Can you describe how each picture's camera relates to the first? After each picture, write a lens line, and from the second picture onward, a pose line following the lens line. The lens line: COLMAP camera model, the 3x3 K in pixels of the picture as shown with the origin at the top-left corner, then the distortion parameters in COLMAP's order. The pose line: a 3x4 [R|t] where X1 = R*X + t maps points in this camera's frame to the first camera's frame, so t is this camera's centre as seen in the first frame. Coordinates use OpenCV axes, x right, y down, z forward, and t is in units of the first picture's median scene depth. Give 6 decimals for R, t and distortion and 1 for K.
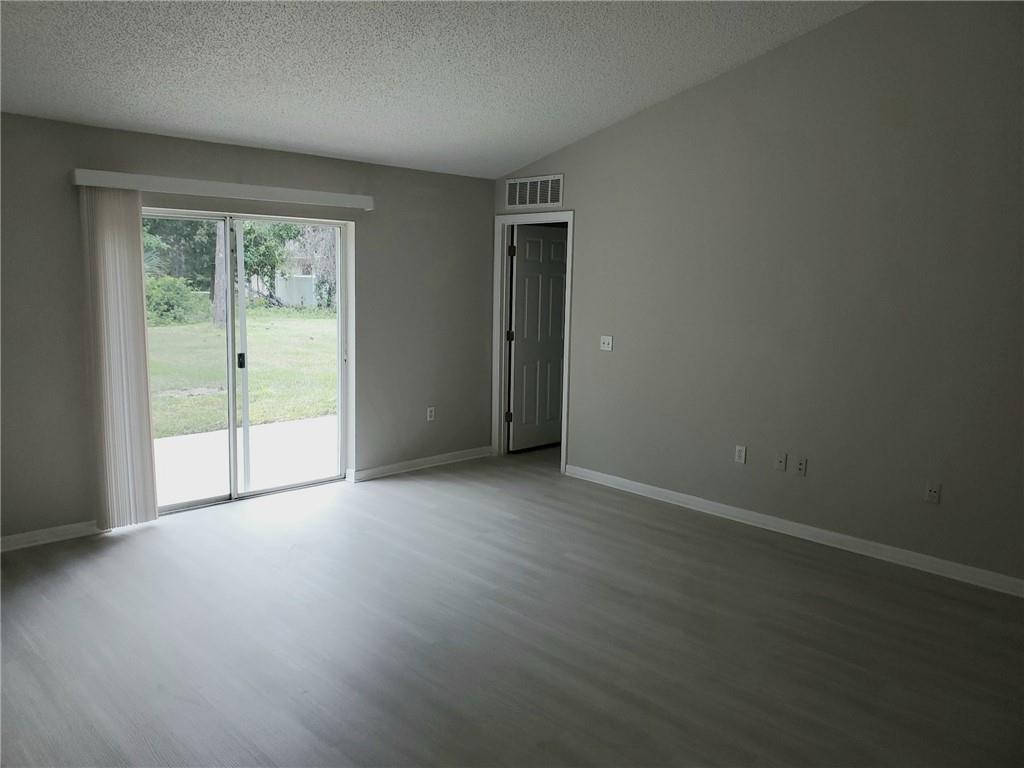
lens RADIAL K [[775.7, 0, 505.3], [0, 775.7, 380.0], [0, 0, 1]] dist [0.016206, -0.042891]
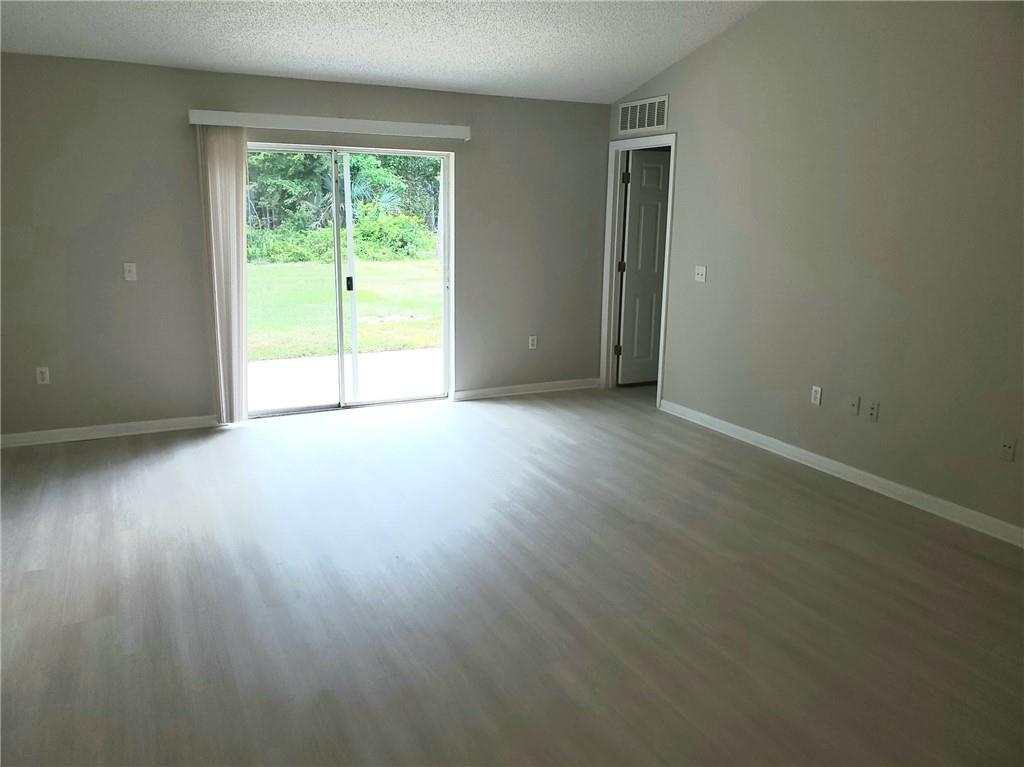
lens RADIAL K [[775.7, 0, 496.8], [0, 775.7, 387.6], [0, 0, 1]] dist [0.016206, -0.042891]
pose [[0.952547, 0.061146, -0.298188, 0.184241], [-0.035198, 0.995171, 0.091631, 0.012757], [0.302351, -0.076787, 0.950099, 0.004612]]
